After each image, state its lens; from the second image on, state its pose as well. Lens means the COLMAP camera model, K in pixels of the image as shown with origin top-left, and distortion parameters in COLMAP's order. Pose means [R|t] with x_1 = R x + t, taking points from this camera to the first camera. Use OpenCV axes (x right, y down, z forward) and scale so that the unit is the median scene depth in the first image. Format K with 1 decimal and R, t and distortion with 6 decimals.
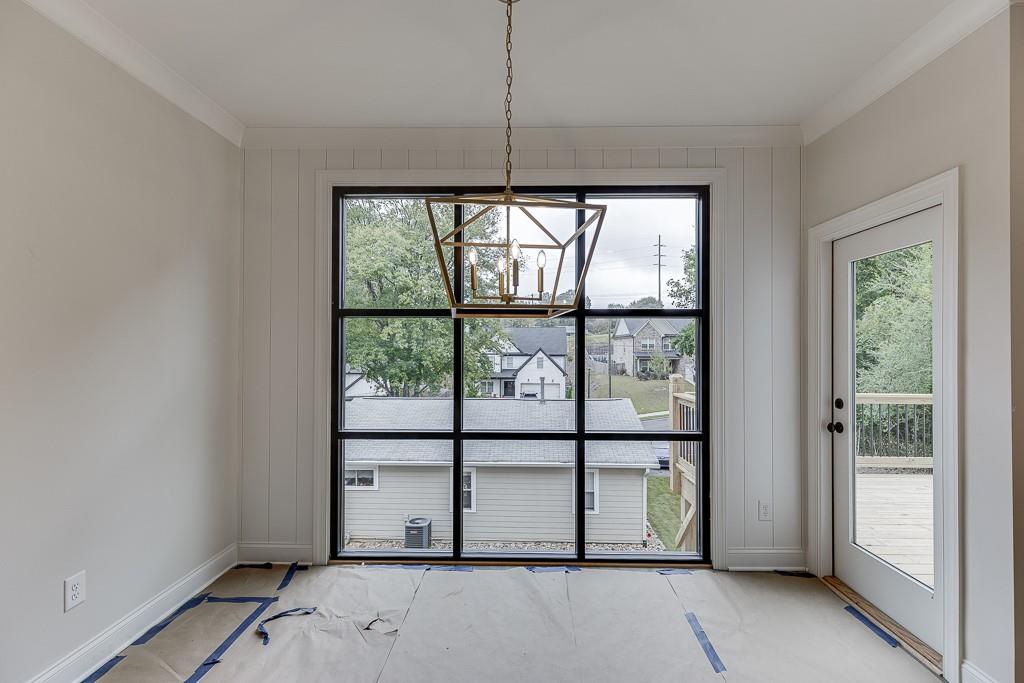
lens RADIAL K [[456.5, 0, 518.3], [0, 456.5, 345.2], [0, 0, 1]] dist [0.011728, -0.005161]
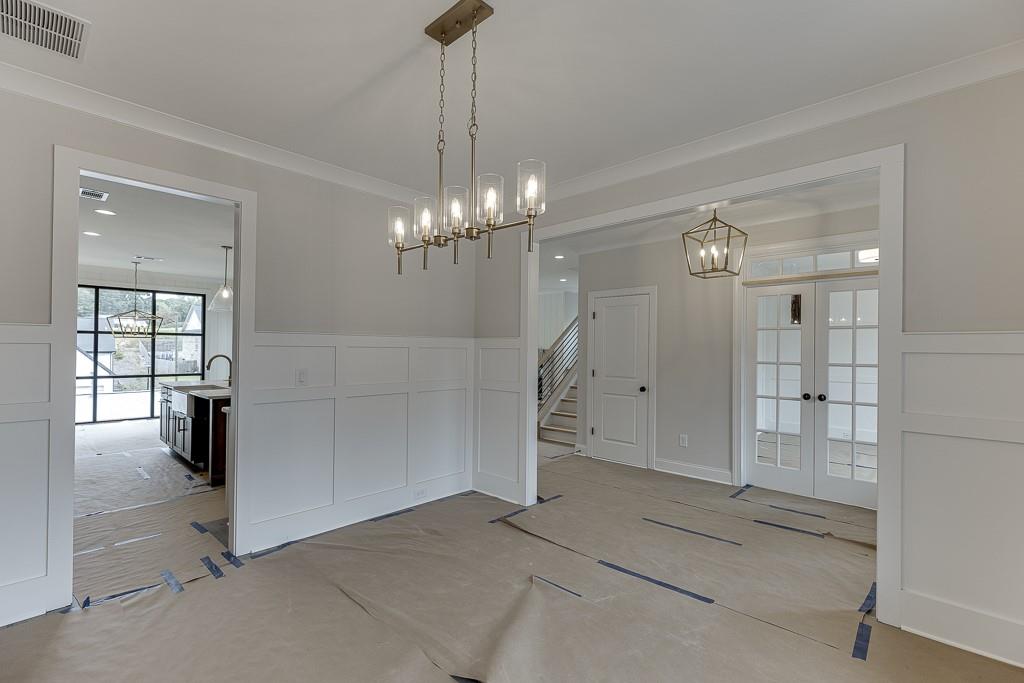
lens RADIAL K [[454.7, 0, 521.0], [0, 454.7, 345.7], [0, 0, 1]] dist [0.000916, 0.000168]
pose [[0.665787, 0.008553, 0.746093, -0.030120], [-0.014286, 0.999897, 0.001286, -0.001865], [-0.746005, -0.011515, 0.665841, -0.172104]]
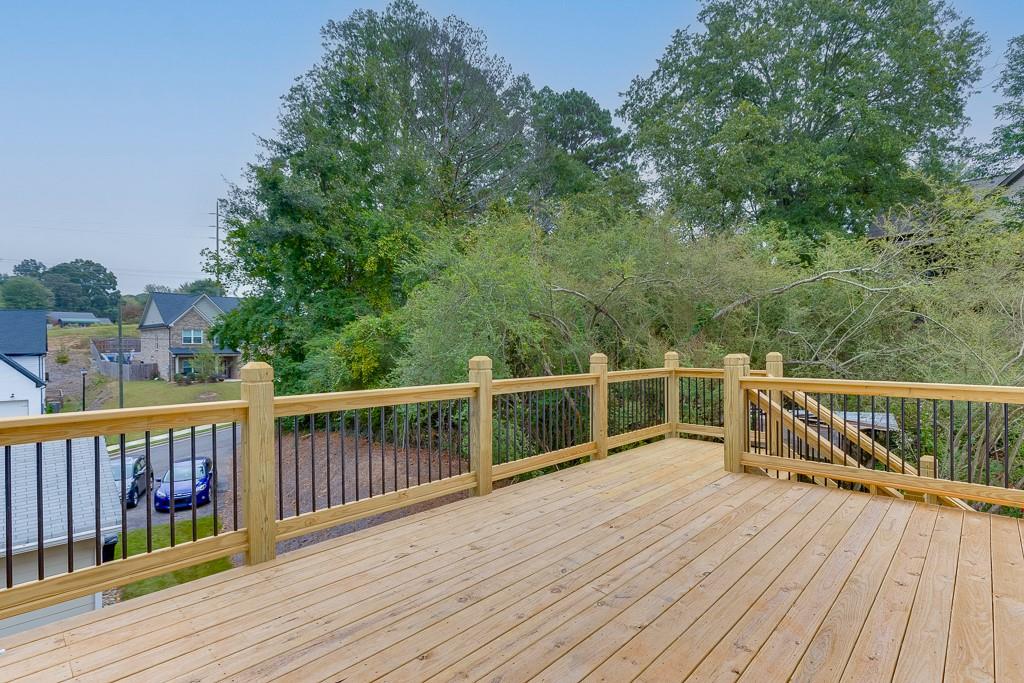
lens RADIAL K [[498.2, 0, 515.7], [0, 498.2, 345.6], [0, 0, 1]] dist [-0.005797, -0.000450]
pose [[0.678944, -0.008458, 0.734141, 0.055269], [0.001180, 0.999945, 0.010428, 0.004948], [-0.734189, -0.006214, 0.678917, 0.050950]]
